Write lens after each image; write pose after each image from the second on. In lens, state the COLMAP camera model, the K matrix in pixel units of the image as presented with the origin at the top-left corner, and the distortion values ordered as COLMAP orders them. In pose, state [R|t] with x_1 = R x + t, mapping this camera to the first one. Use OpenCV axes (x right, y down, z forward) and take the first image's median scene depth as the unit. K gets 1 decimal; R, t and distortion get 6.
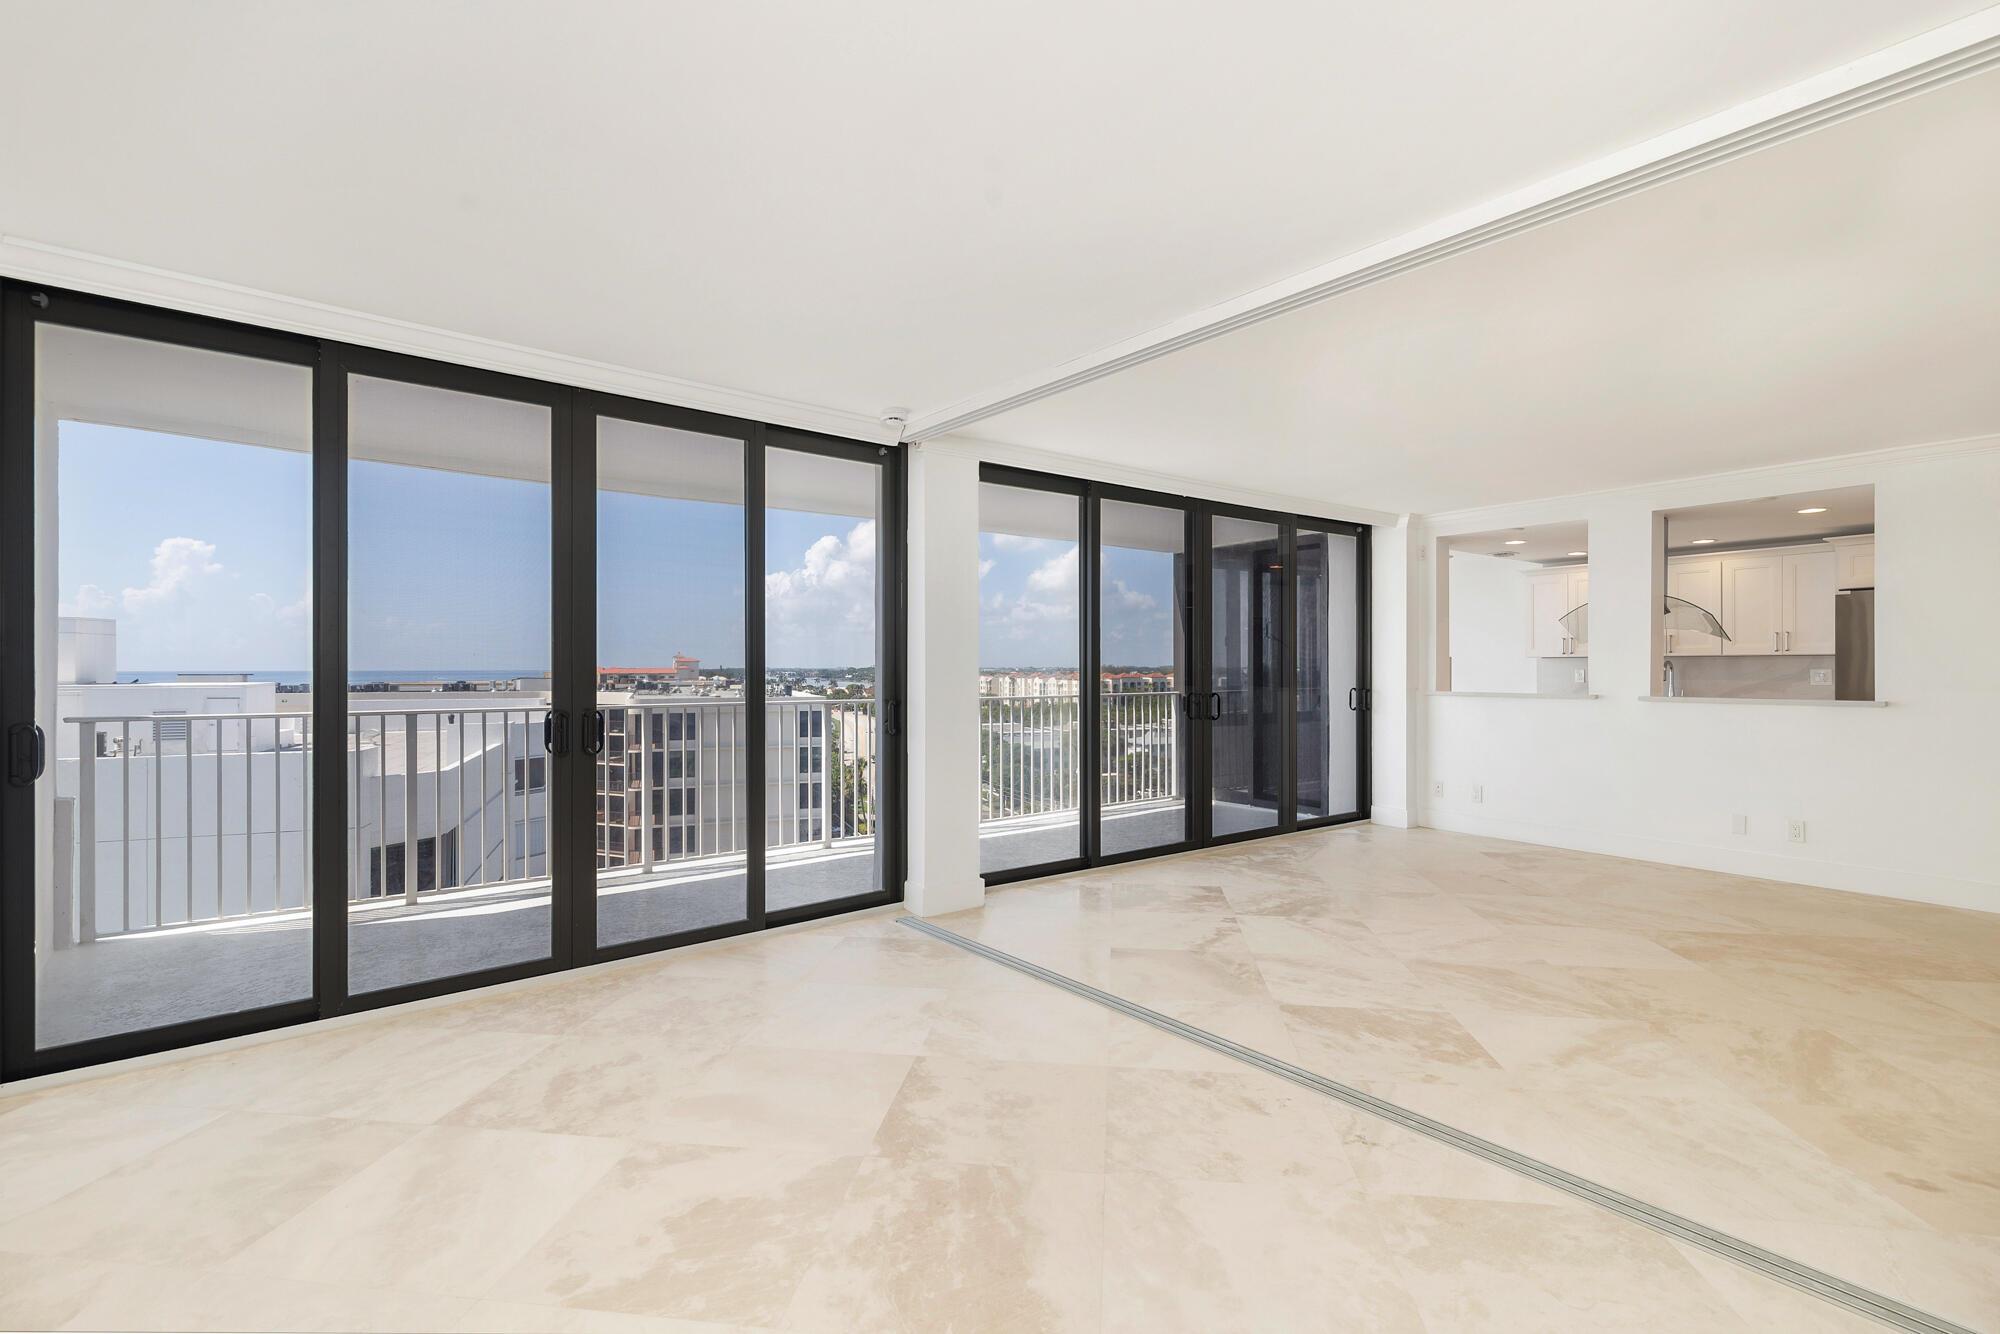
lens RADIAL K [[918.2, 0, 1003.2], [0, 918.2, 661.6], [0, 0, 1]] dist [0.008445, -0.001272]
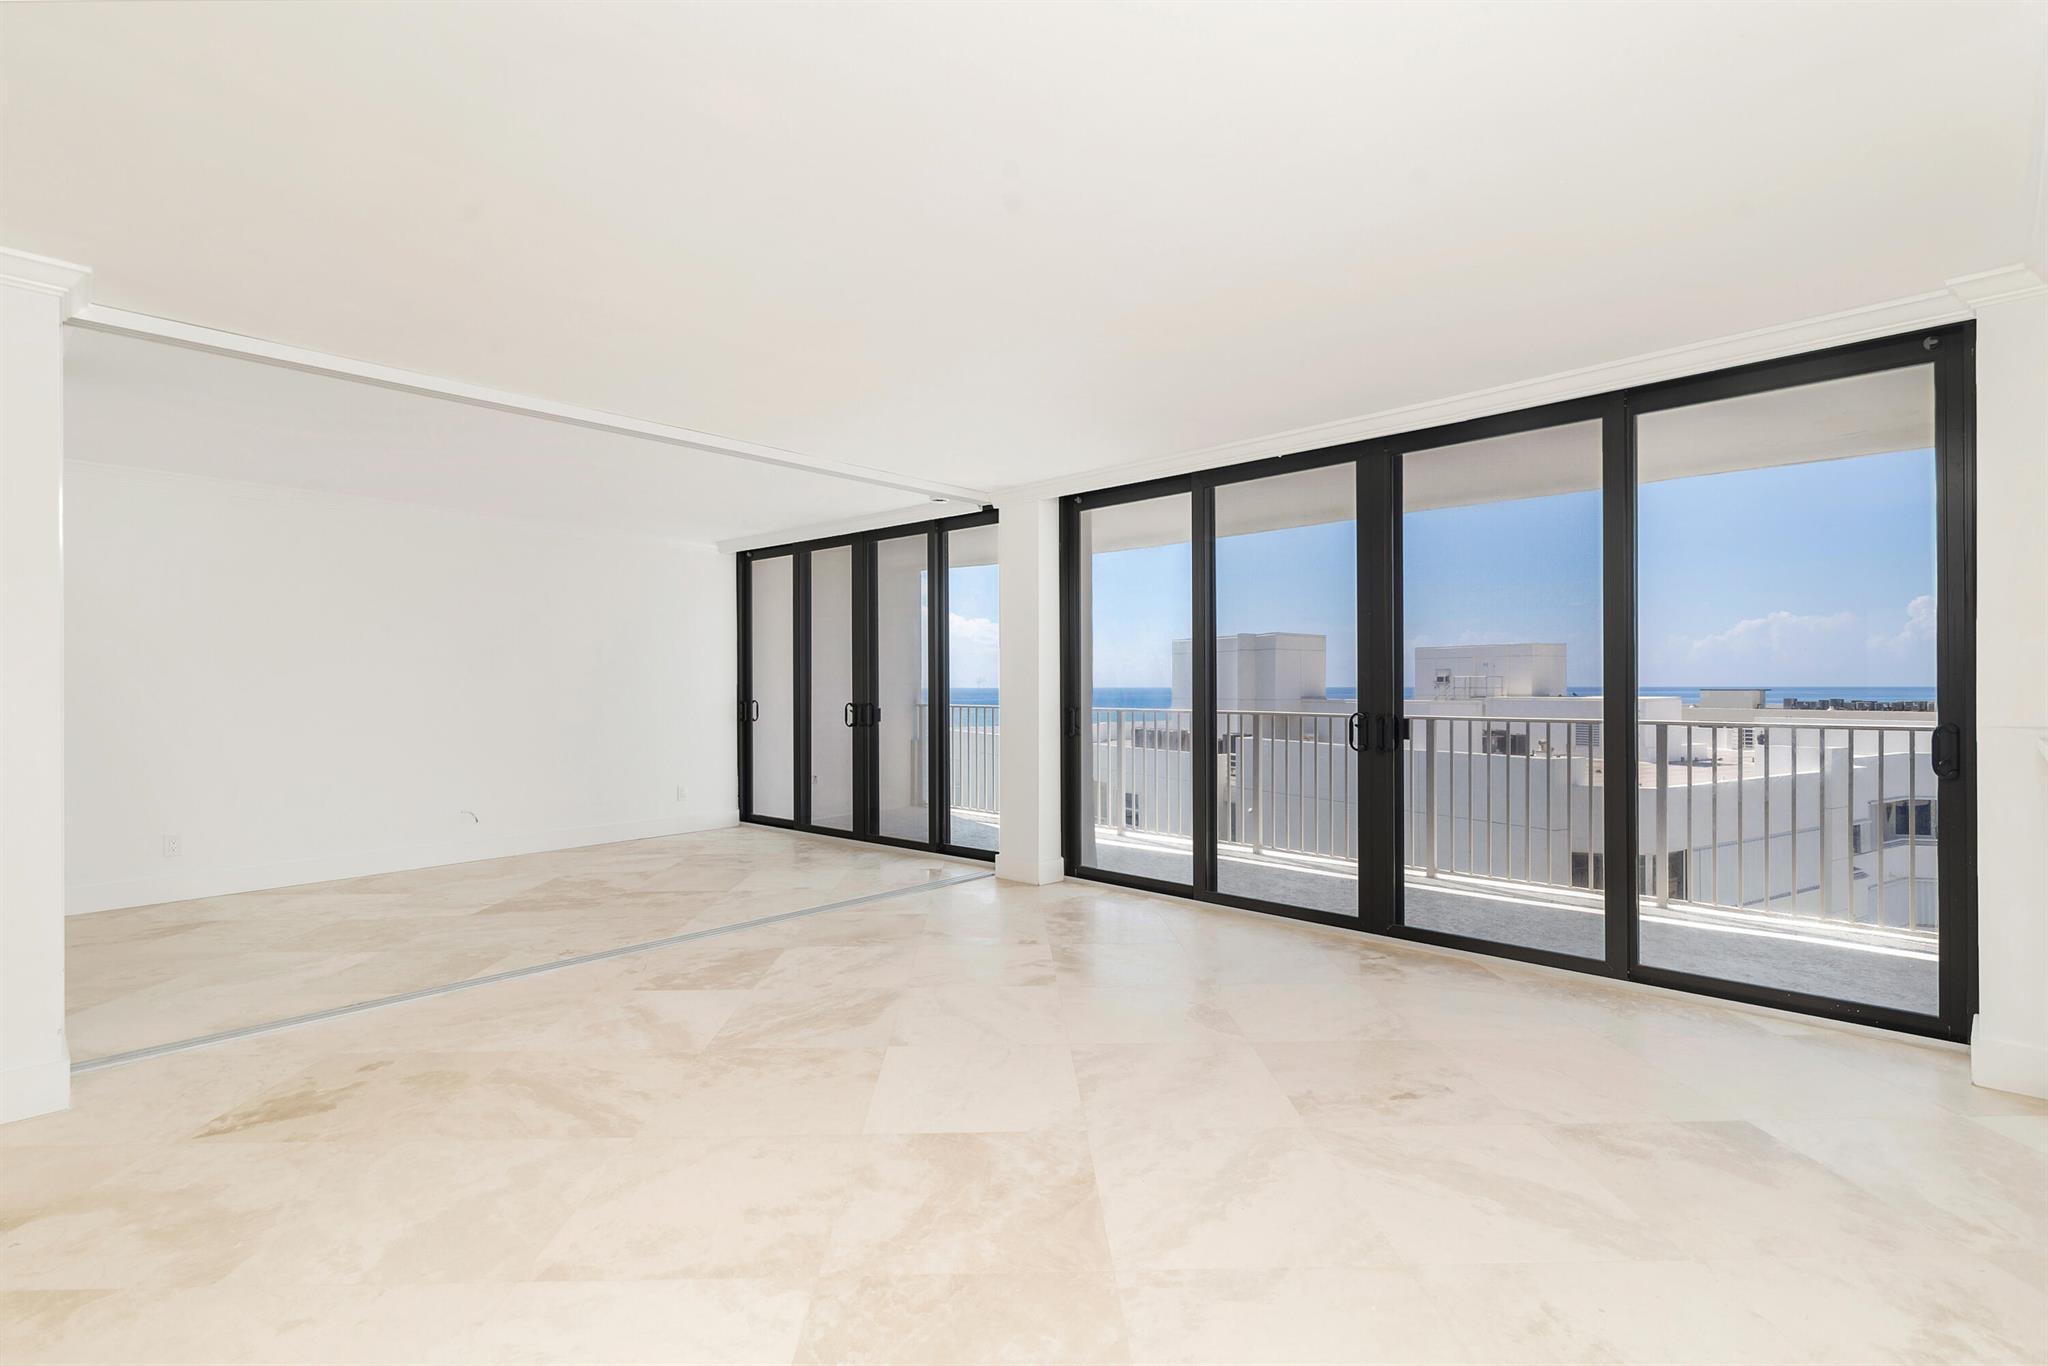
lens RADIAL K [[936.2, 0, 1021.1], [0, 936.2, 684.2], [0, 0, 1]] dist [0.001969, 0.000132]
pose [[0.148553, -0.001015, -0.988904, 1.342167], [0.008192, 0.999966, 0.000204, 0.013769], [0.988871, -0.008131, 0.148556, 0.943445]]
